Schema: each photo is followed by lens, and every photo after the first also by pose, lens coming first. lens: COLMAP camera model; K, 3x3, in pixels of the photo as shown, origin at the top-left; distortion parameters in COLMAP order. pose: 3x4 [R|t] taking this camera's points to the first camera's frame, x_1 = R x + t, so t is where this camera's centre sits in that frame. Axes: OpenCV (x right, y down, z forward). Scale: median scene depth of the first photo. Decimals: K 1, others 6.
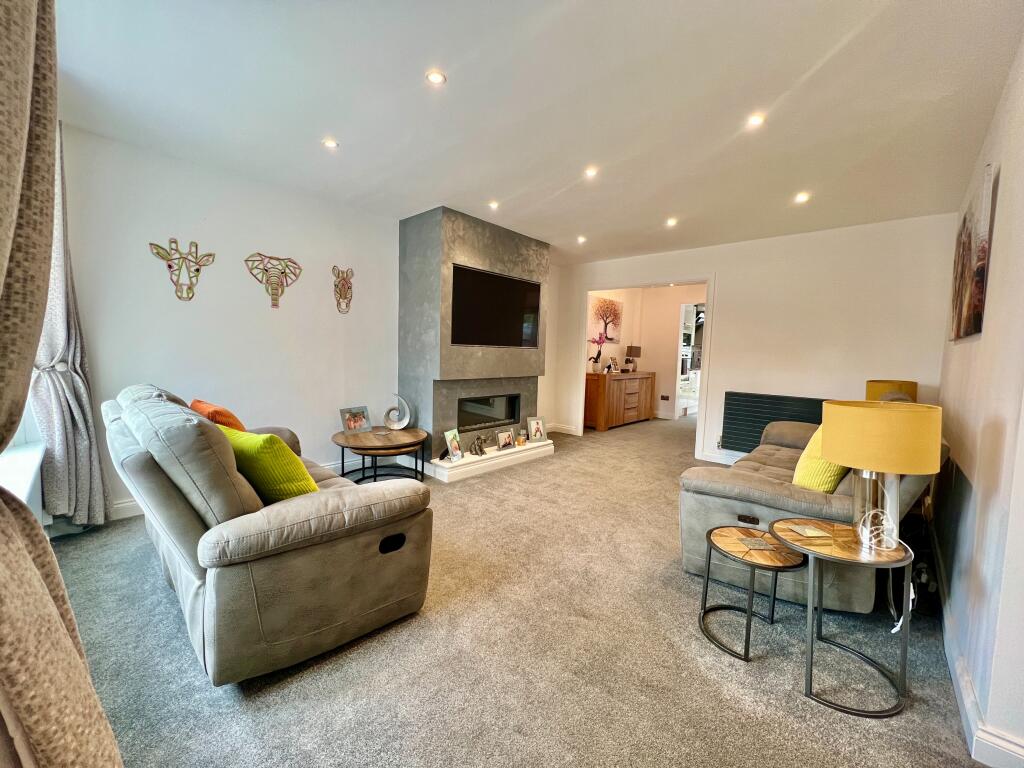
lens RADIAL K [[409.3, 0, 511.9], [0, 409.3, 380.6], [0, 0, 1]] dist [-0.000737, -0.000009]
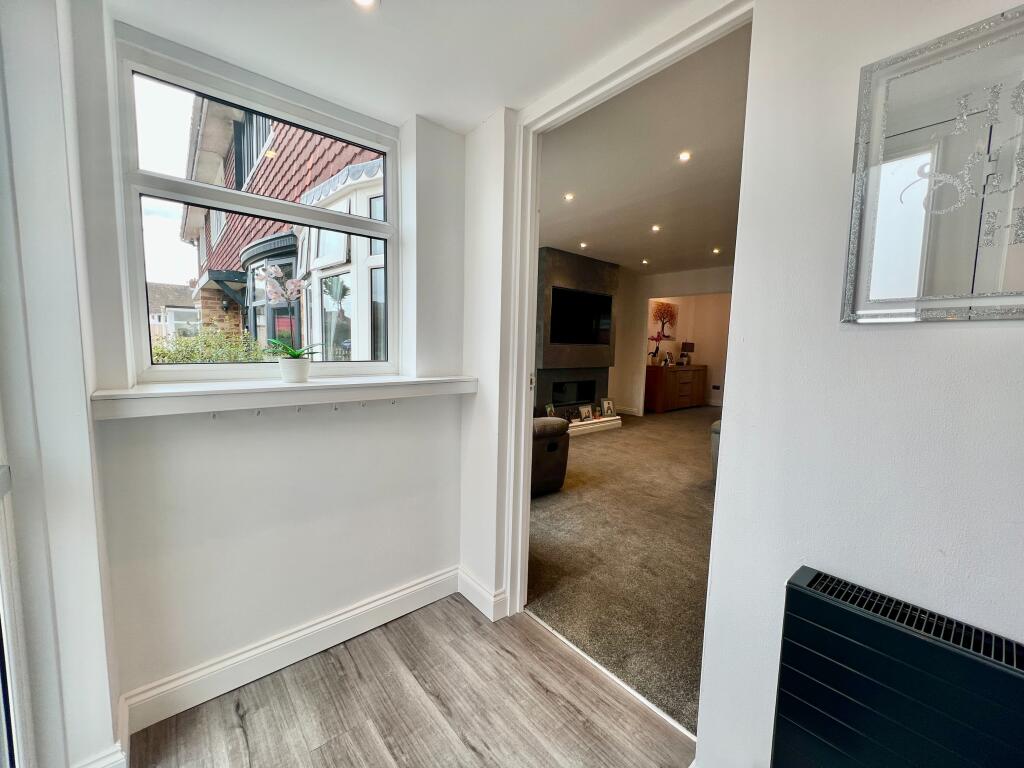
lens RADIAL K [[409.3, 0, 512.8], [0, 409.3, 383.4], [0, 0, 1]] dist [-0.000737, -0.000009]
pose [[0.992611, 0.005208, -0.121226, -0.080834], [-0.003057, 0.999835, 0.017919, 0.018656], [0.121299, -0.017416, 0.992463, -0.319274]]
